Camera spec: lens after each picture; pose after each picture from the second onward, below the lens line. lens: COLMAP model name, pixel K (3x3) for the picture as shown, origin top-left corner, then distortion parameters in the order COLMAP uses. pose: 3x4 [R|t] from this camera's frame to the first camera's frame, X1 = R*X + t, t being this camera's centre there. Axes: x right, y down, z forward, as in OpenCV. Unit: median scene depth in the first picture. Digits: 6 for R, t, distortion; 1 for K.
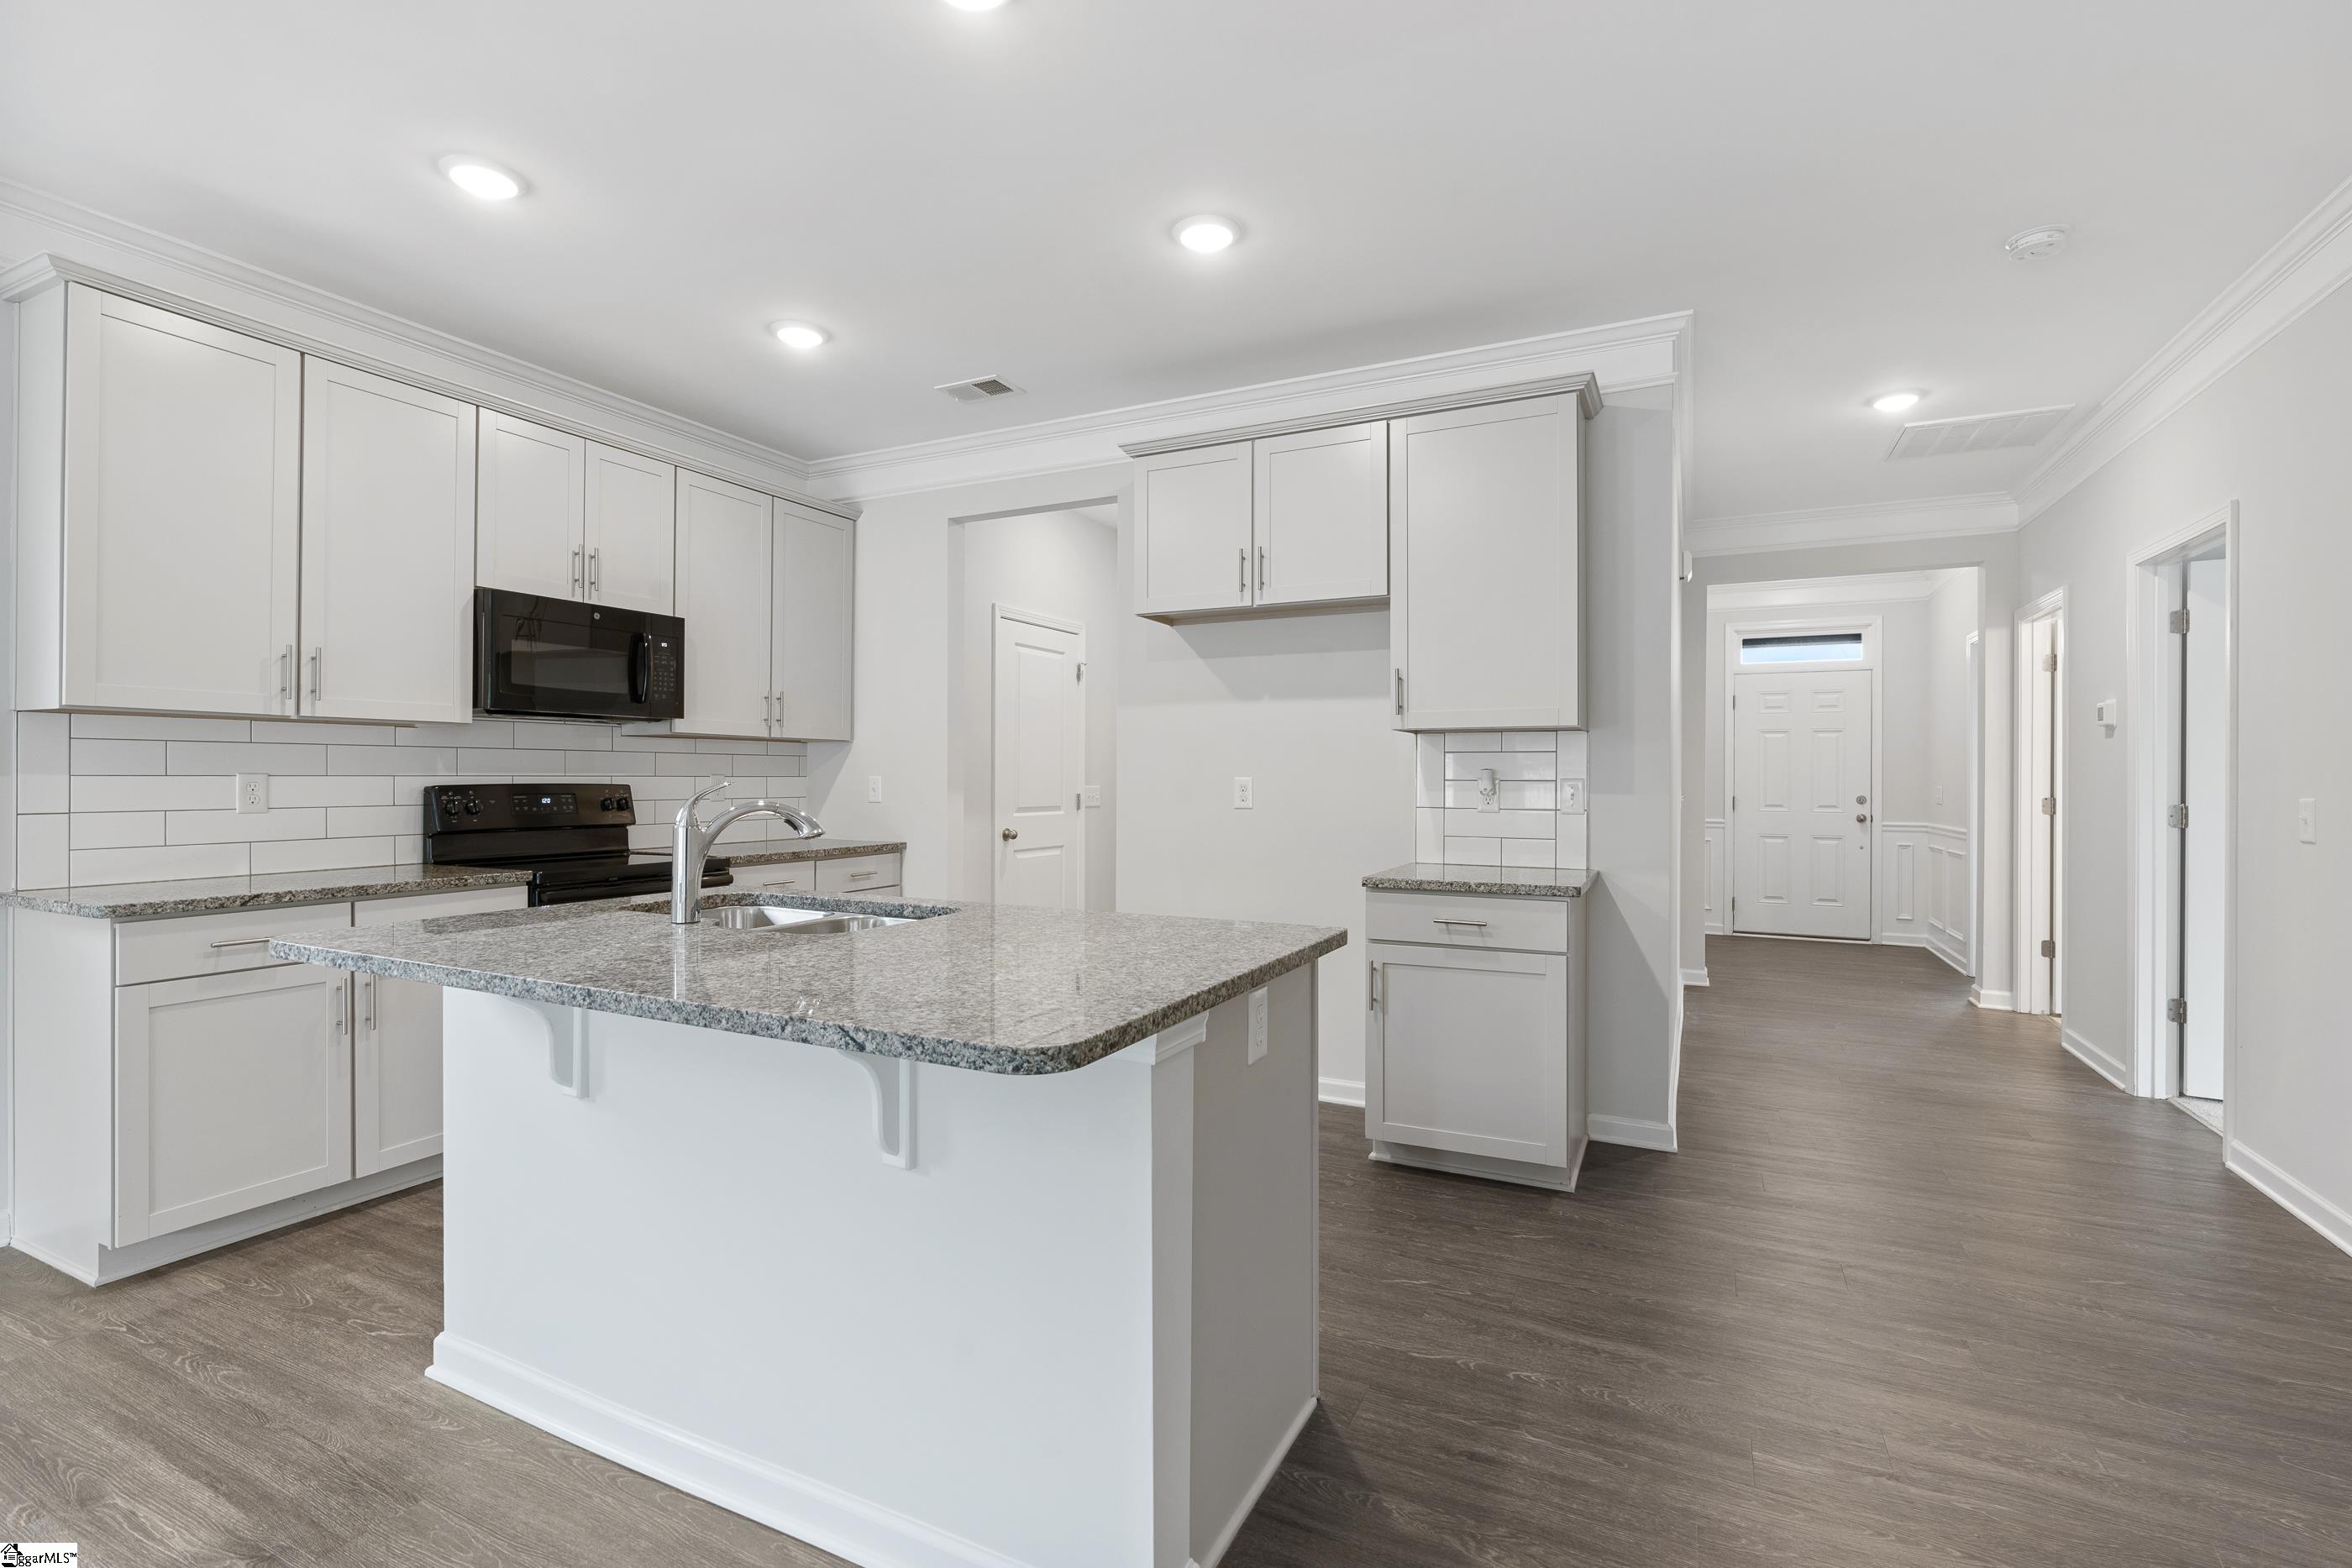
lens RADIAL K [[1068.2, 0, 1169.4], [0, 1068.2, 772.1], [0, 0, 1]] dist [-0.002222, -0.000035]
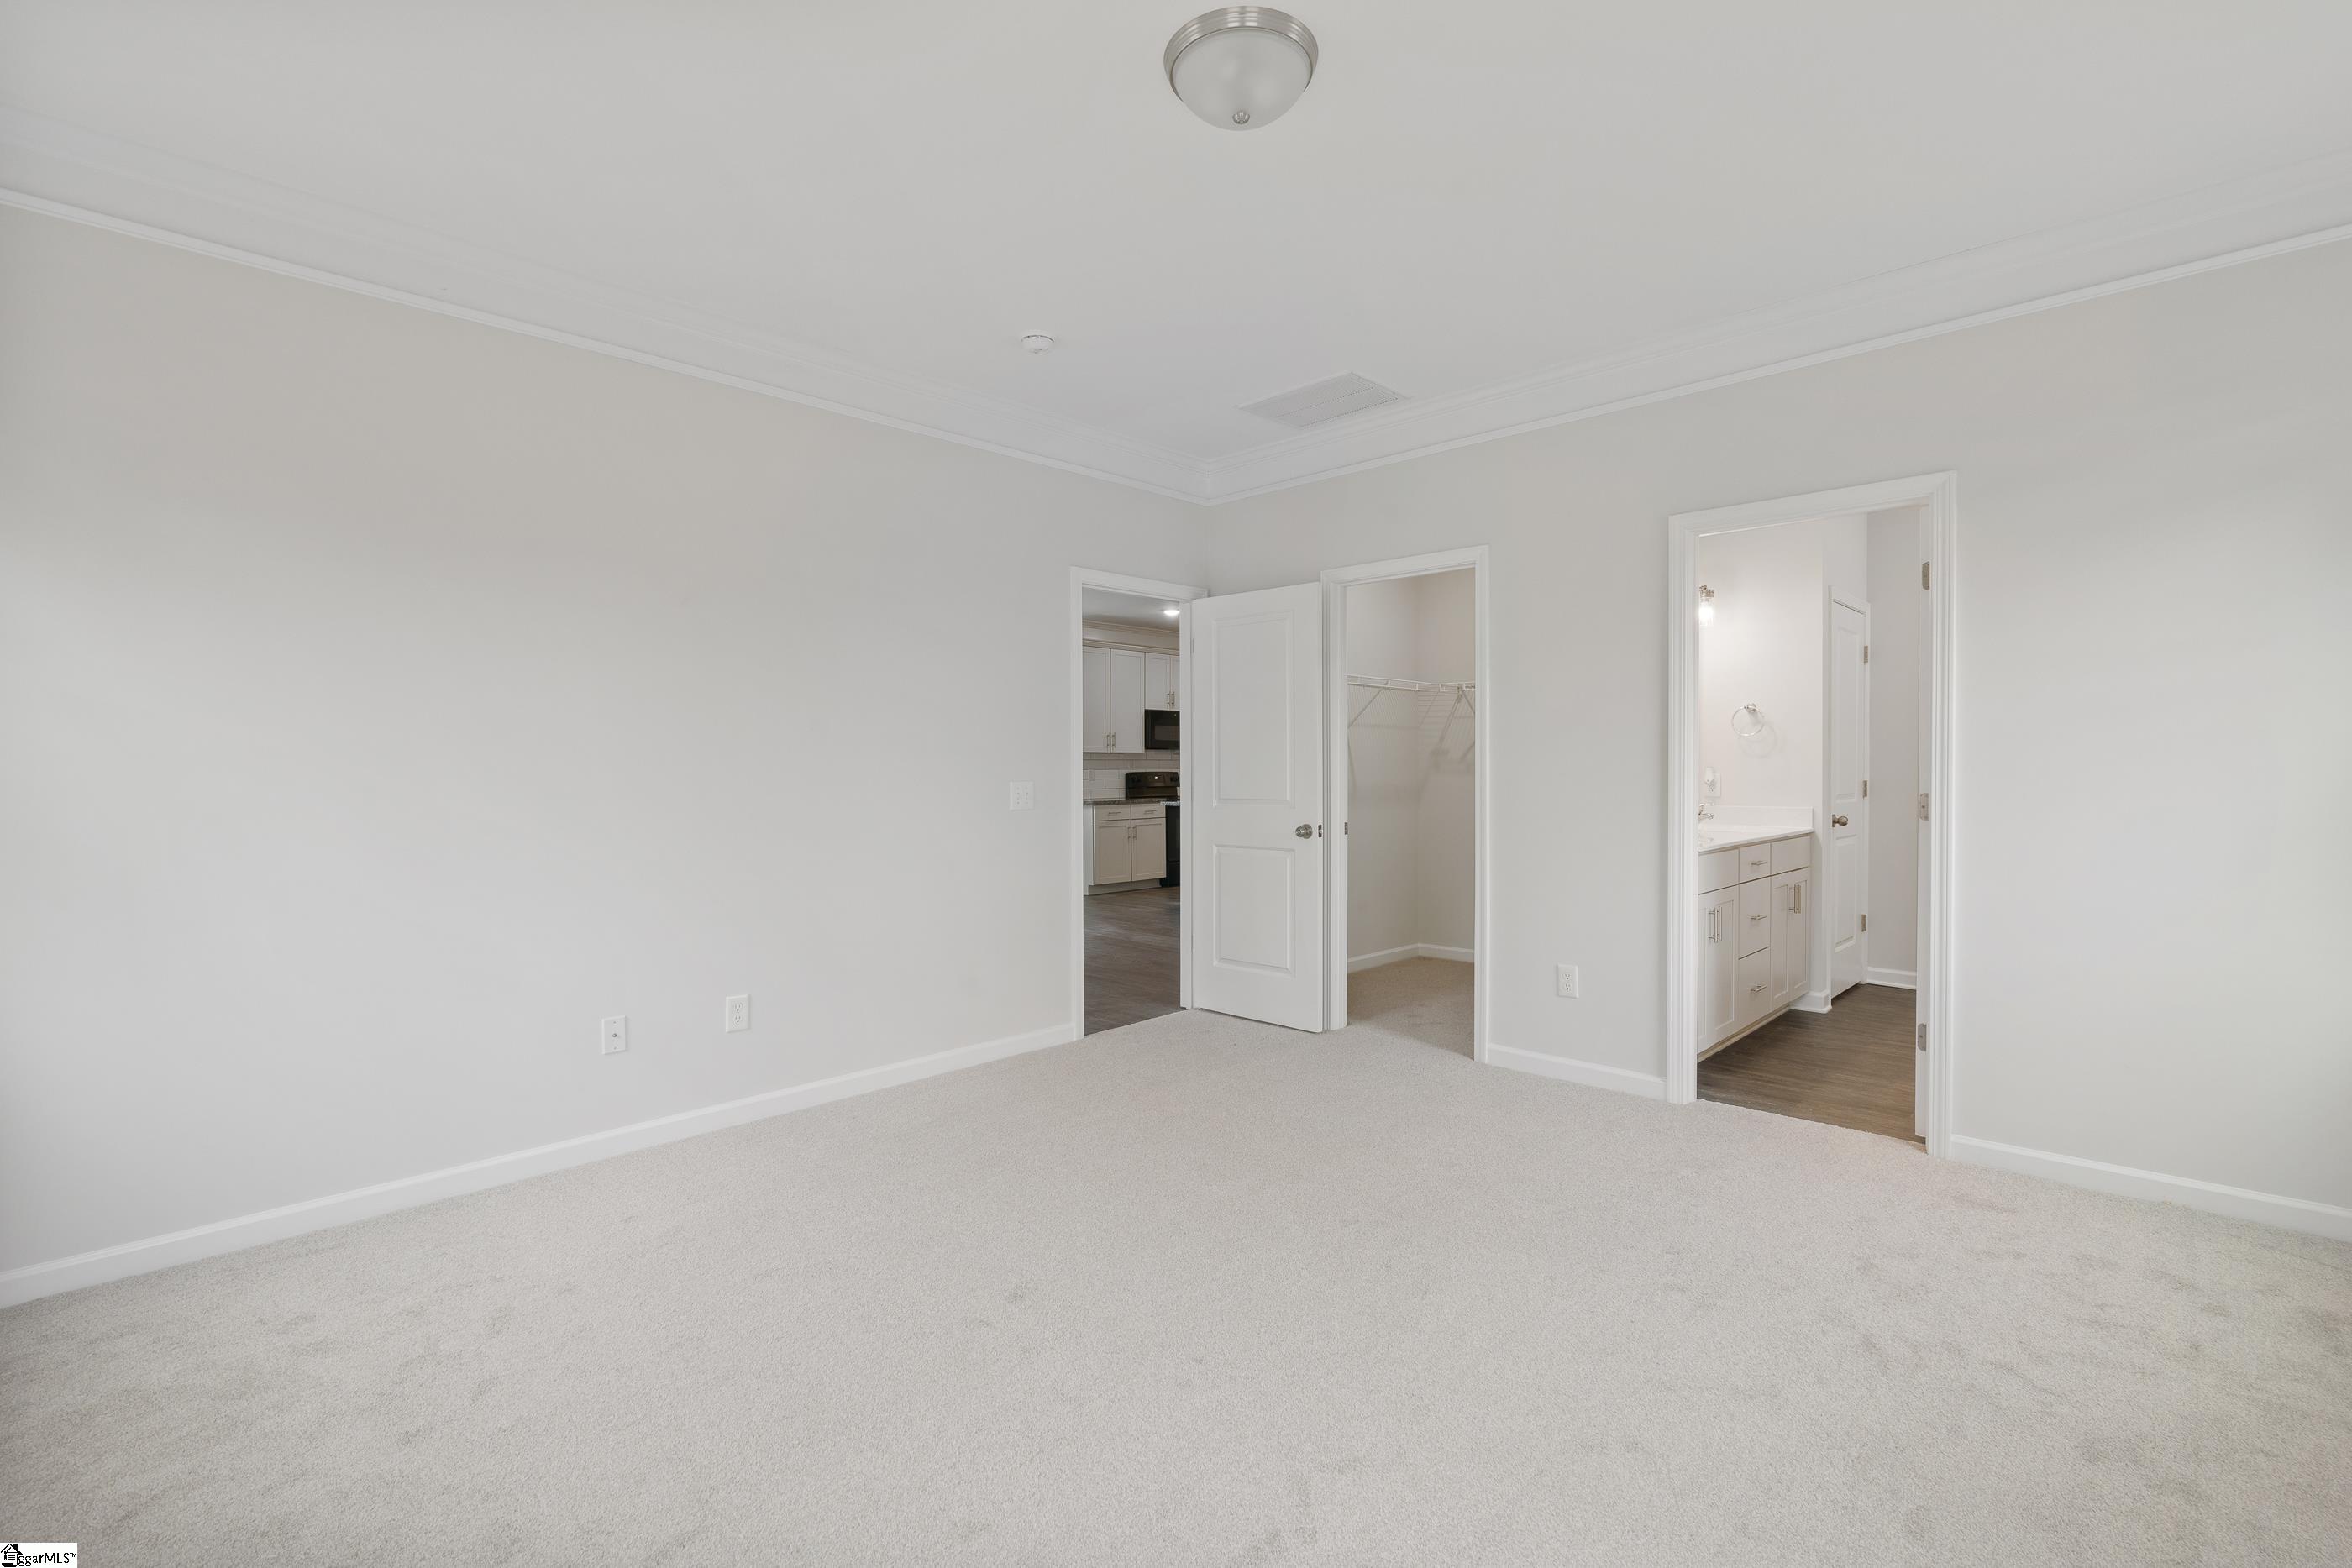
lens RADIAL K [[1045.9, 0, 1150.5], [0, 1045.9, 780.0], [0, 0, 1]] dist [-0.000353, 0.000221]
pose [[0.955078, -0.001433, -0.296352, 0.267795], [0.005548, 0.999900, 0.013042, -0.004882], [0.296304, -0.014100, 0.954990, -1.842894]]
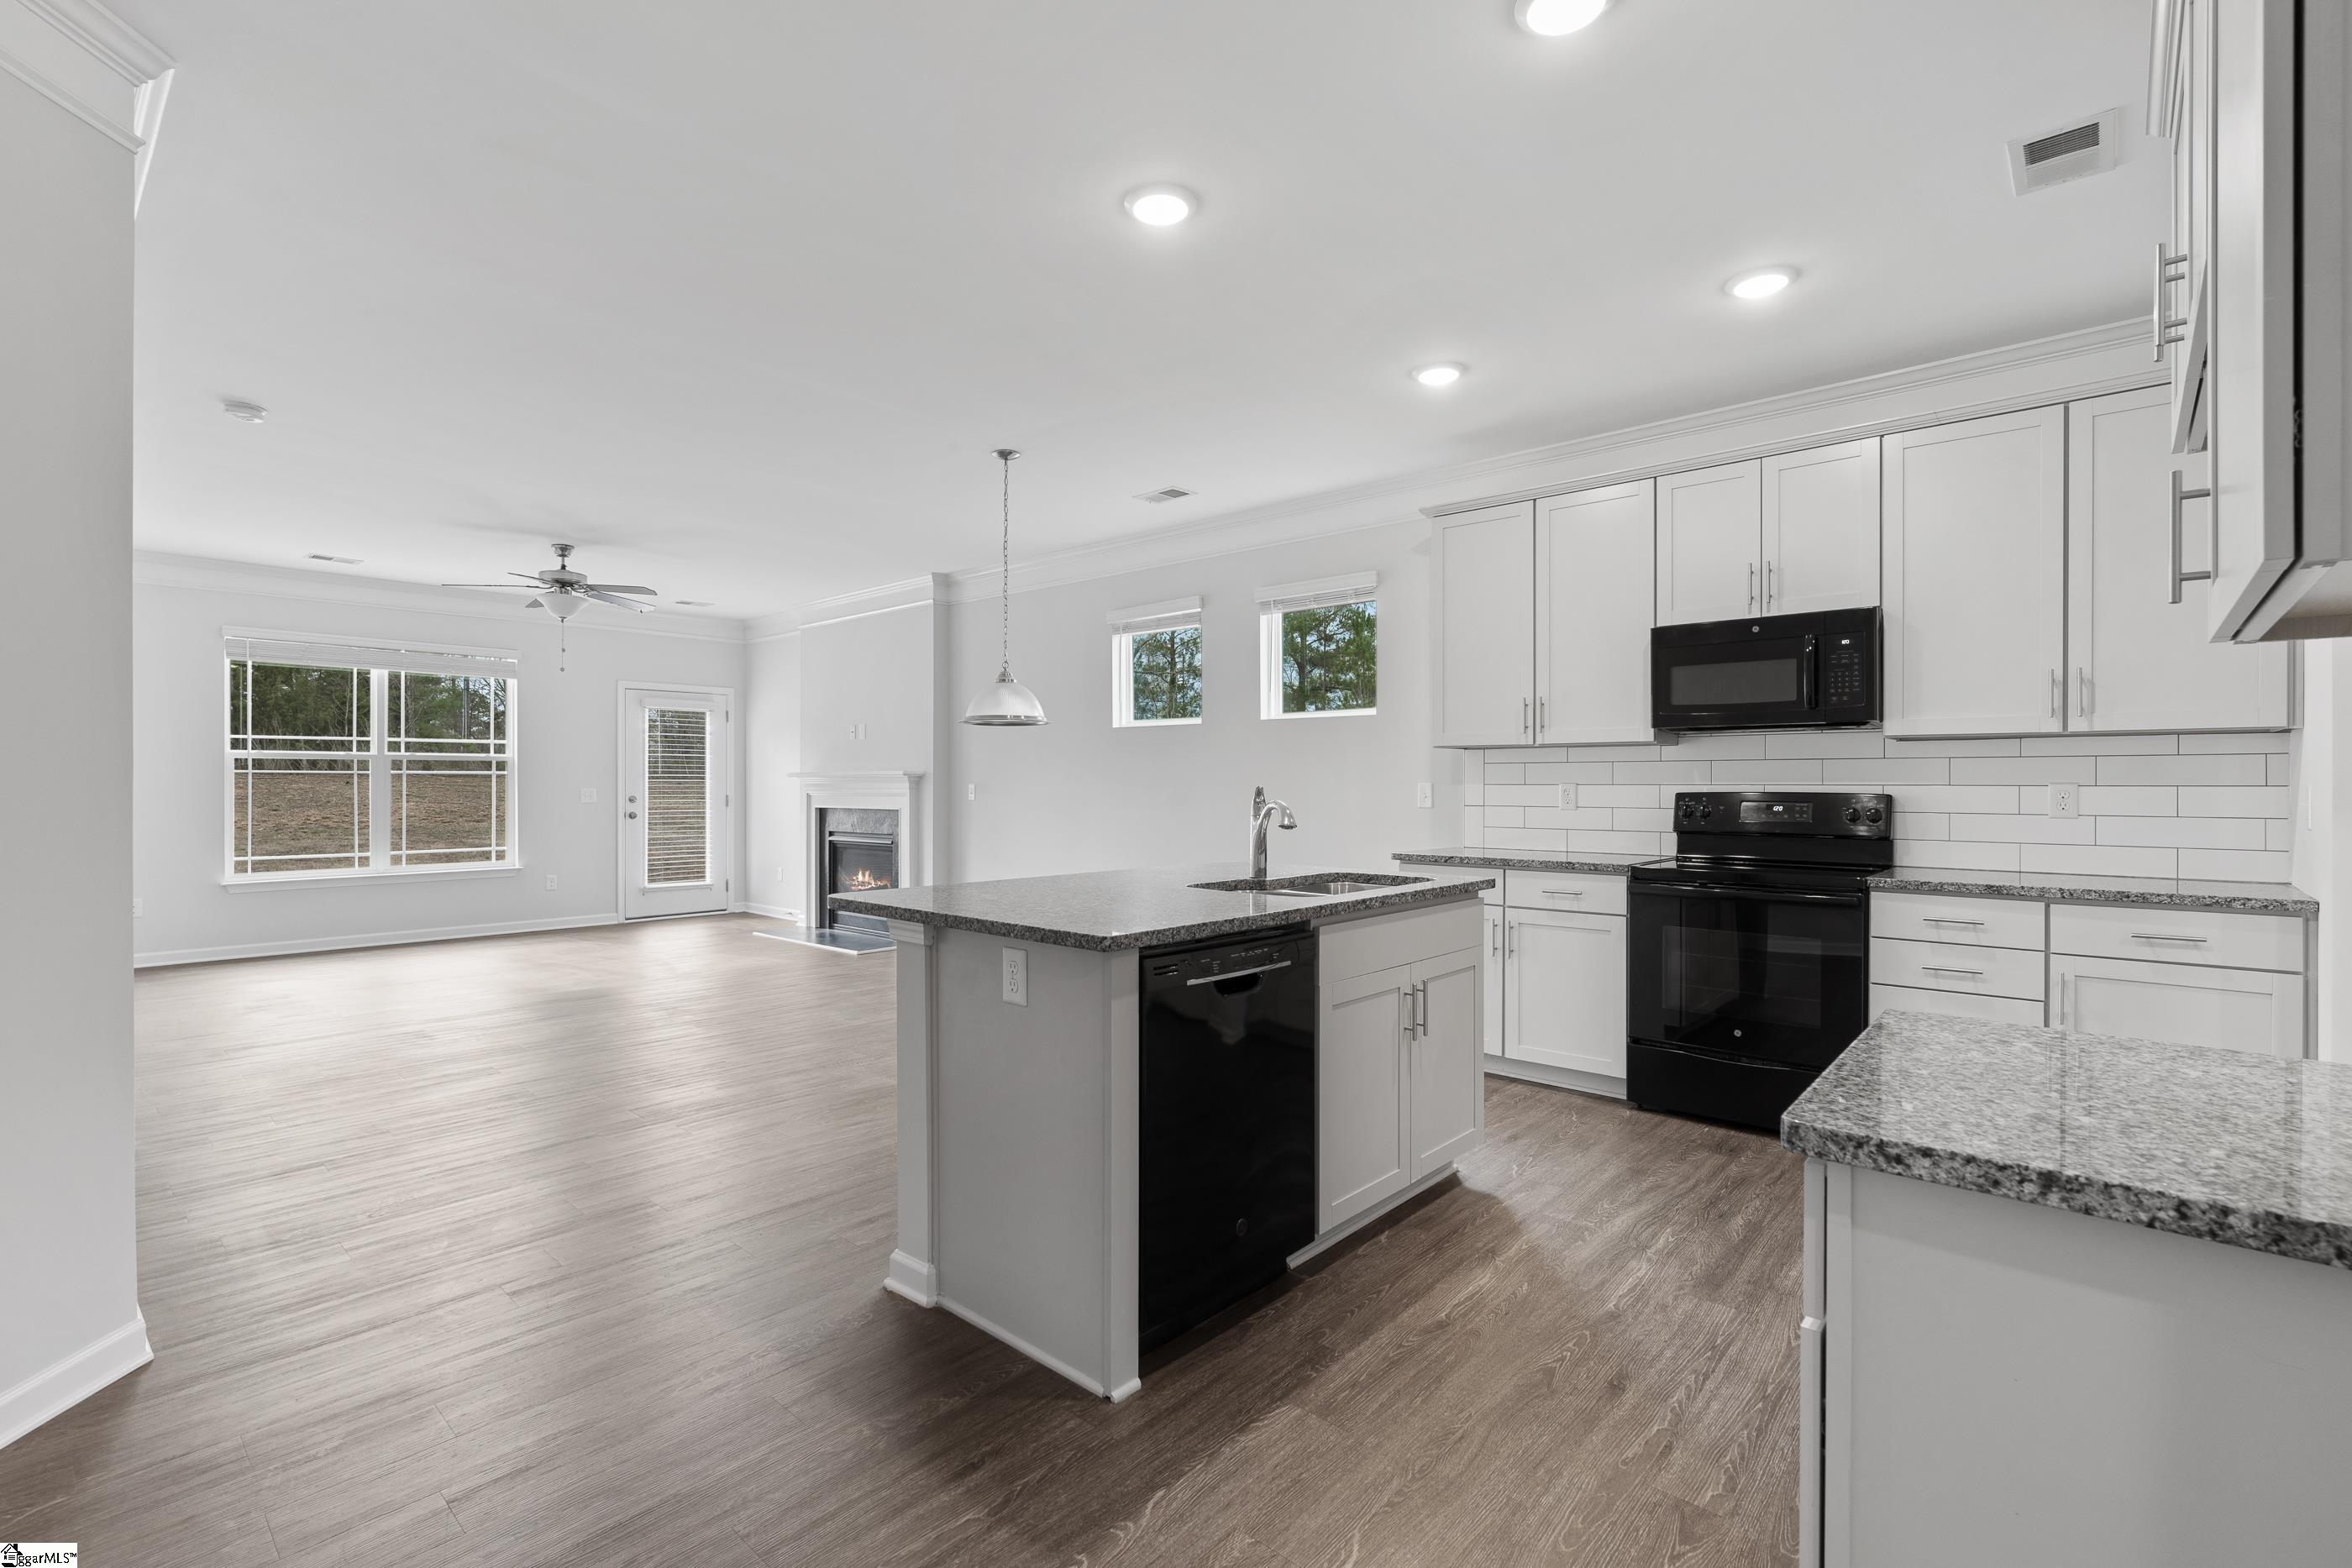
lens RADIAL K [[1045.9, 0, 1150.5], [0, 1045.9, 780.0], [0, 0, 1]] dist [-0.000353, 0.000221]
pose [[-0.278608, -0.005423, -0.960390, 0.602826], [0.001209, 0.999981, -0.005998, 0.004690], [0.960404, -0.002832, -0.278596, 0.733361]]
